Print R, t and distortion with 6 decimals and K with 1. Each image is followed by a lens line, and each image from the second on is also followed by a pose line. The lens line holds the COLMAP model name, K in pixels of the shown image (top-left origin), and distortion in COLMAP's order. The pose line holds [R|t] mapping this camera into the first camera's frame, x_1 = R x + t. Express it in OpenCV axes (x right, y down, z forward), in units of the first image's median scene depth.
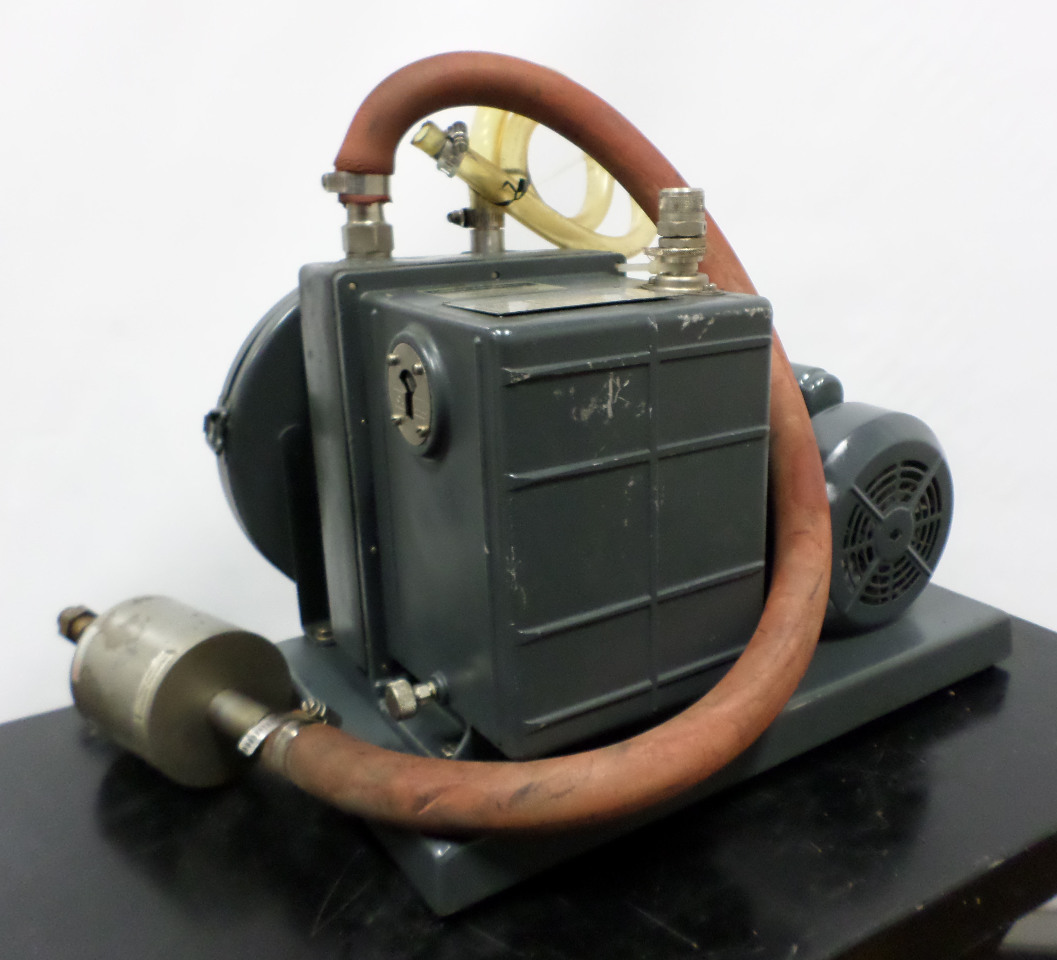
lens RADIAL K [[895.9, 0, 527.9], [0, 895.9, 473.3], [0, 0, 1]] dist [-0.012387, -0.013493]
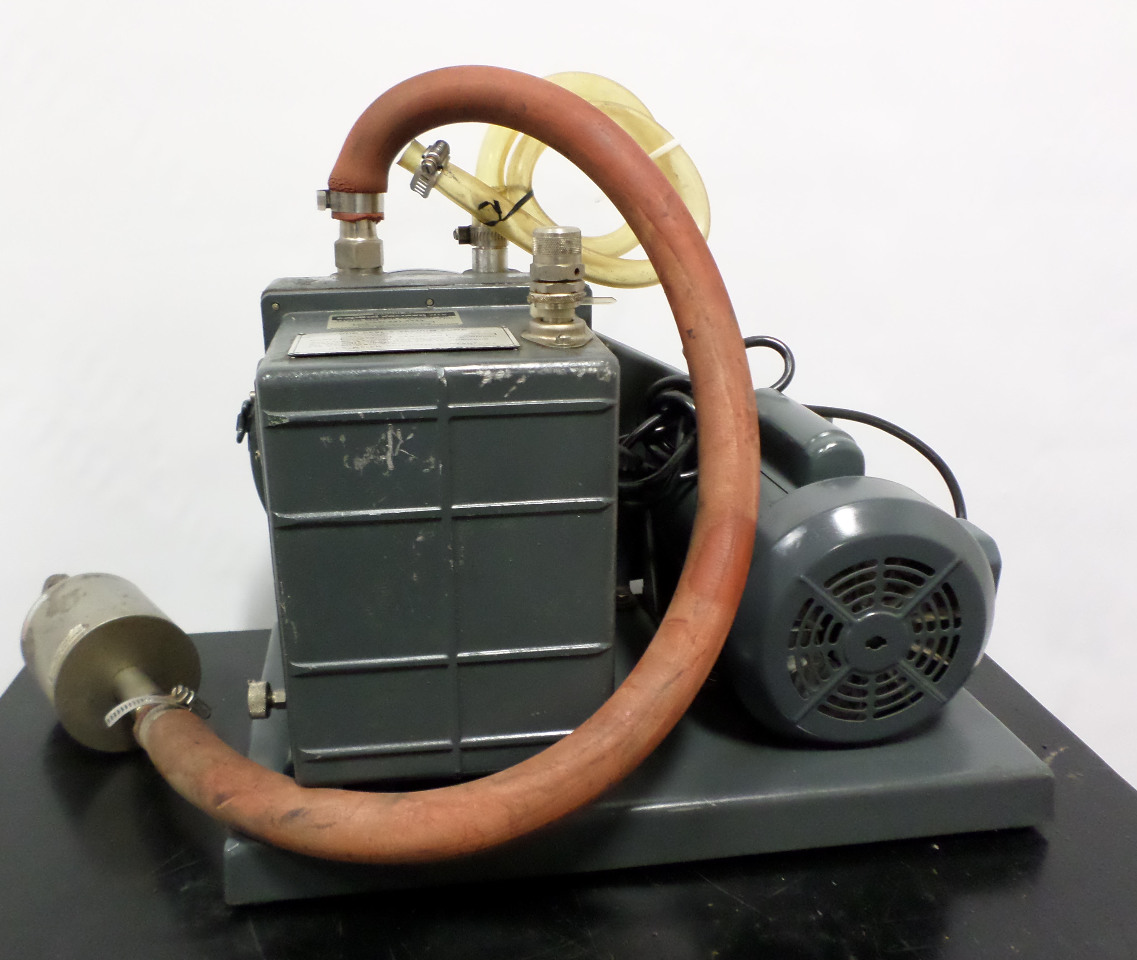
lens RADIAL K [[936.6, 0, 570.1], [0, 936.6, 486.2], [0, 0, 1]] dist [-0.030291, 0.014478]
pose [[0.914266, 0.146052, -0.377872, 0.610218], [-0.130863, 0.989220, 0.065720, -0.126723], [0.383397, -0.010636, 0.923522, 0.123287]]
